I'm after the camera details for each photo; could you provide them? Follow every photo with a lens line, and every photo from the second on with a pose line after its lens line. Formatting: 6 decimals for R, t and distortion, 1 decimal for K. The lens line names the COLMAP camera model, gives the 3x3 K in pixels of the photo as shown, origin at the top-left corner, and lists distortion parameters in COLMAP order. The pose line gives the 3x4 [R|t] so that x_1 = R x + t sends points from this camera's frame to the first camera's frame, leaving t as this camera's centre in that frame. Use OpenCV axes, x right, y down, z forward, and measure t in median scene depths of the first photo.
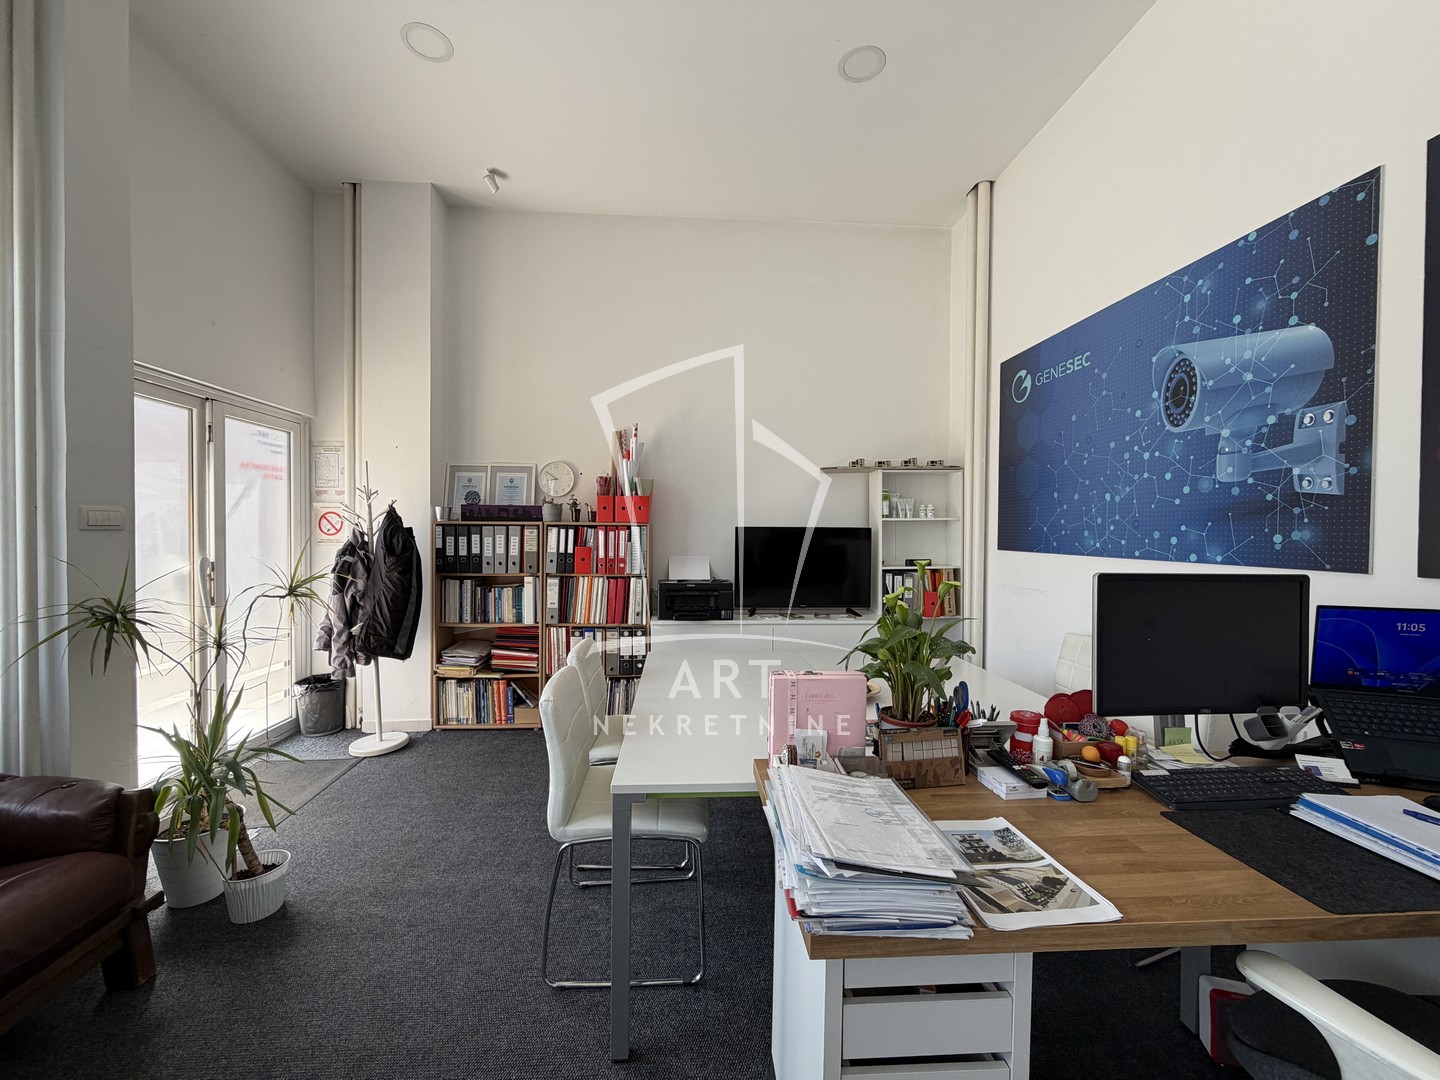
lens RADIAL K [[571.5, 0, 713.2], [0, 571.5, 543.4], [0, 0, 1]] dist [-0.001717, 0.000030]
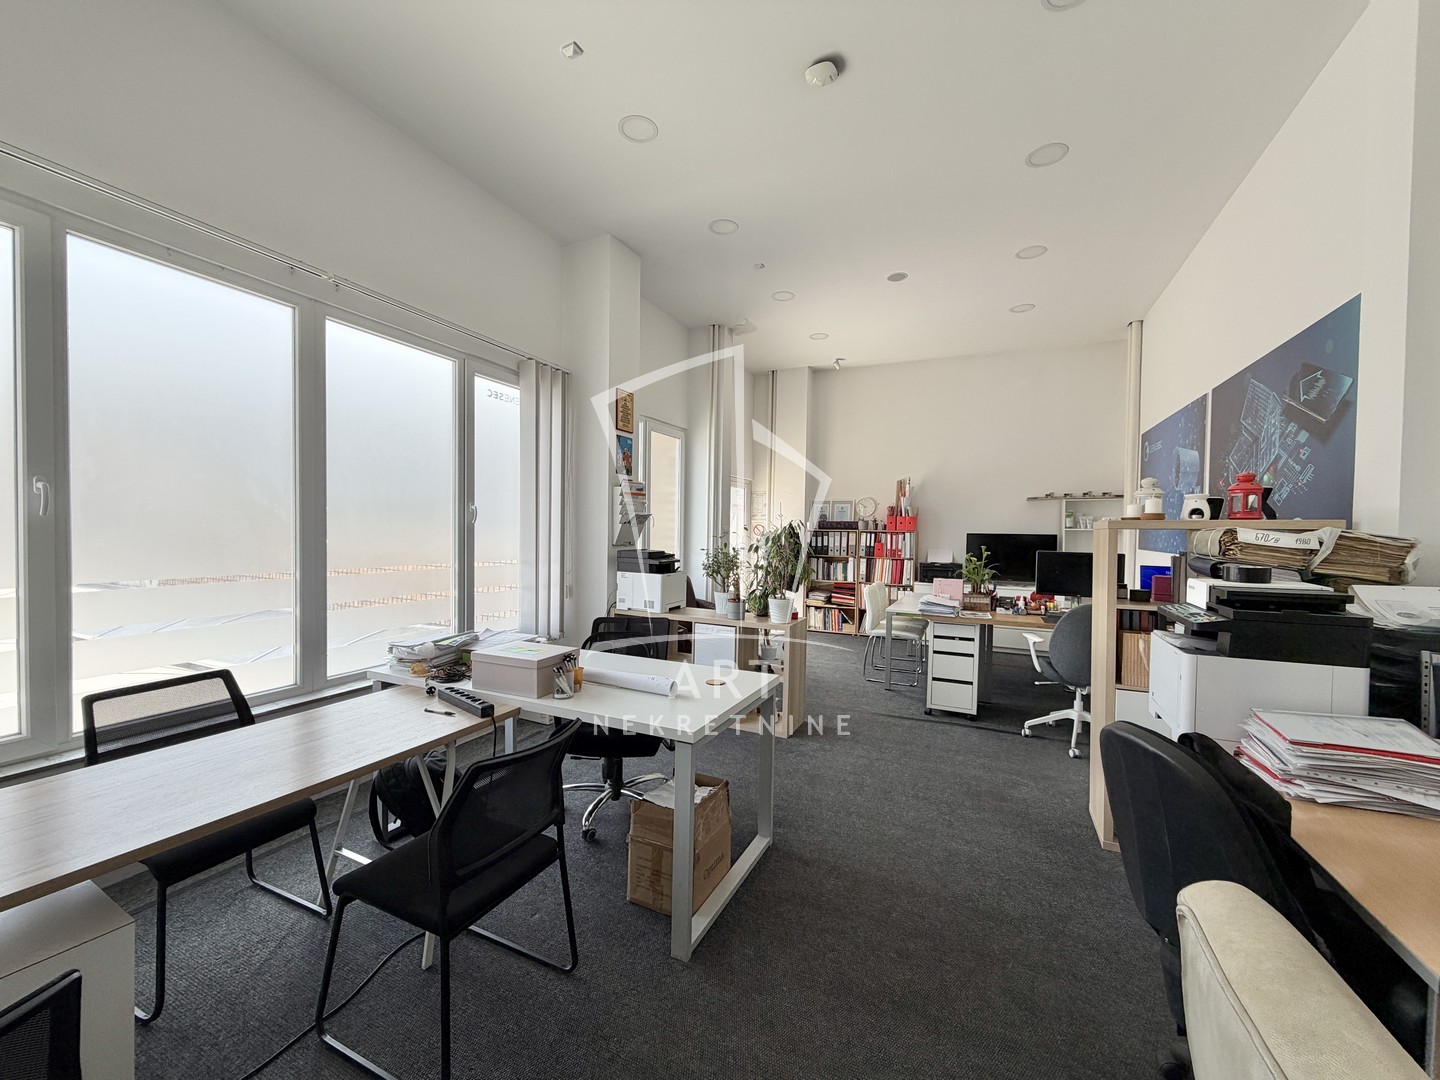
lens RADIAL K [[571.5, 0, 713.2], [0, 571.5, 543.4], [0, 0, 1]] dist [-0.001717, 0.000030]
pose [[0.874874, 0.017566, -0.484033, 0.216157], [-0.018149, 0.999829, 0.003482, 0.010773], [0.484011, 0.005738, 0.875043, -0.959867]]
